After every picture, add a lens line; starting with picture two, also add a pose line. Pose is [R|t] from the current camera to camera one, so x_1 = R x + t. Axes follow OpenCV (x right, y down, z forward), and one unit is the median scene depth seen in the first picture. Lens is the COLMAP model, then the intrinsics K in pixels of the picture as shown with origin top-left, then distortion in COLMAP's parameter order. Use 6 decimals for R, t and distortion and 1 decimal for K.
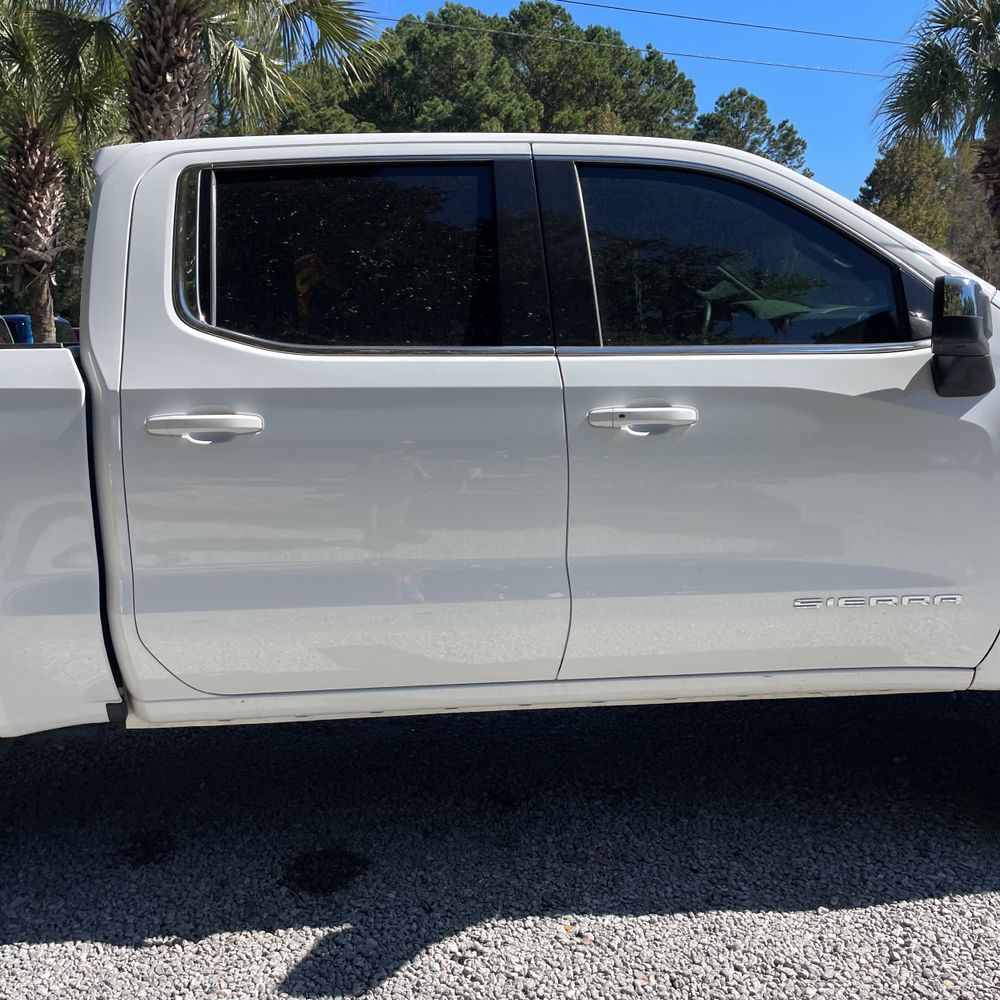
lens RADIAL K [[1007.0, 0, 491.8], [0, 1007.0, 527.5], [0, 0, 1]] dist [0.071474, -0.106381]
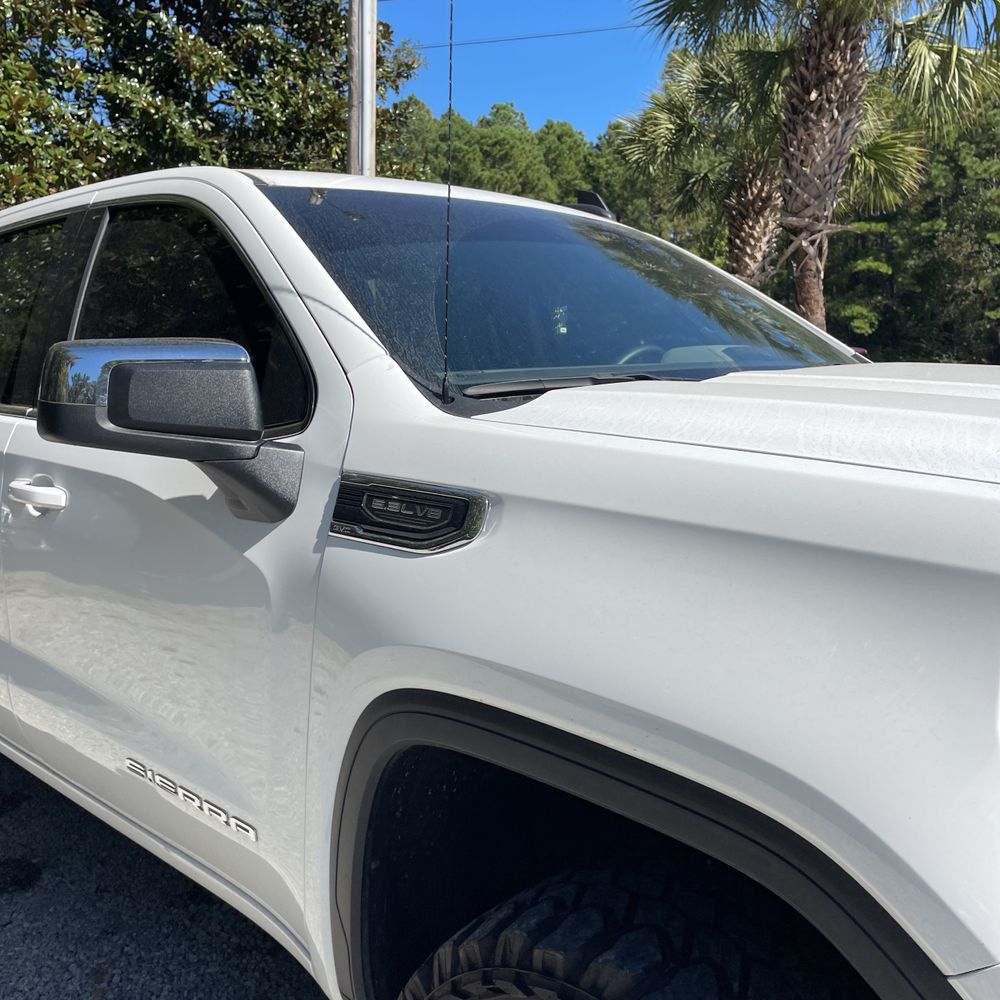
lens RADIAL K [[1006.1, 0, 500.0], [0, 1006.1, 500.0], [0, 0, 1]] dist [0.055972, -0.082357]
pose [[0.658856, 0.117407, -0.743051, 0.192669], [-0.145235, 0.989015, 0.027492, -0.033950], [0.738116, 0.089804, 0.668670, 0.129731]]
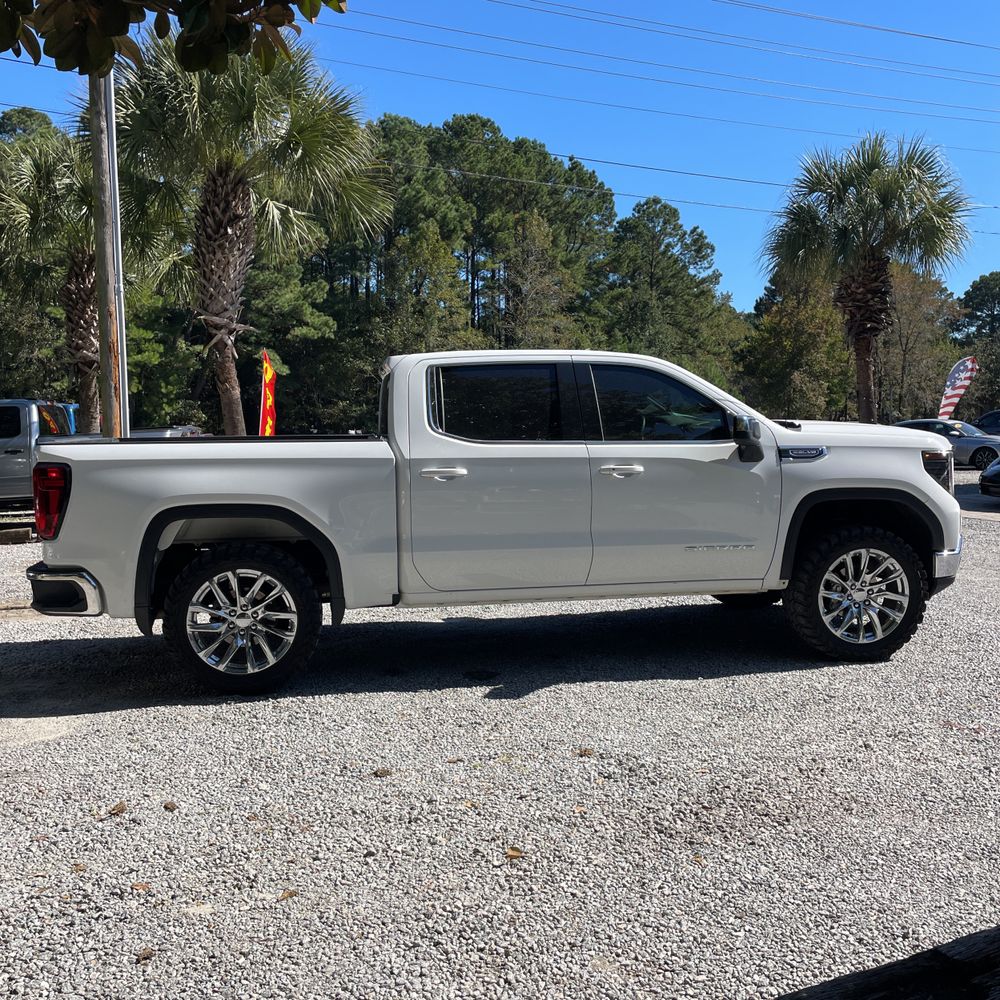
lens RADIAL K [[1032.0, 0, 505.5], [0, 1032.0, 521.9], [0, 0, 1]] dist [0.106736, -0.223521]
pose [[0.996027, -0.003248, 0.088993, -0.063939], [0.010890, 0.996277, -0.085523, 0.040915], [-0.088384, 0.086152, 0.992354, -0.260856]]
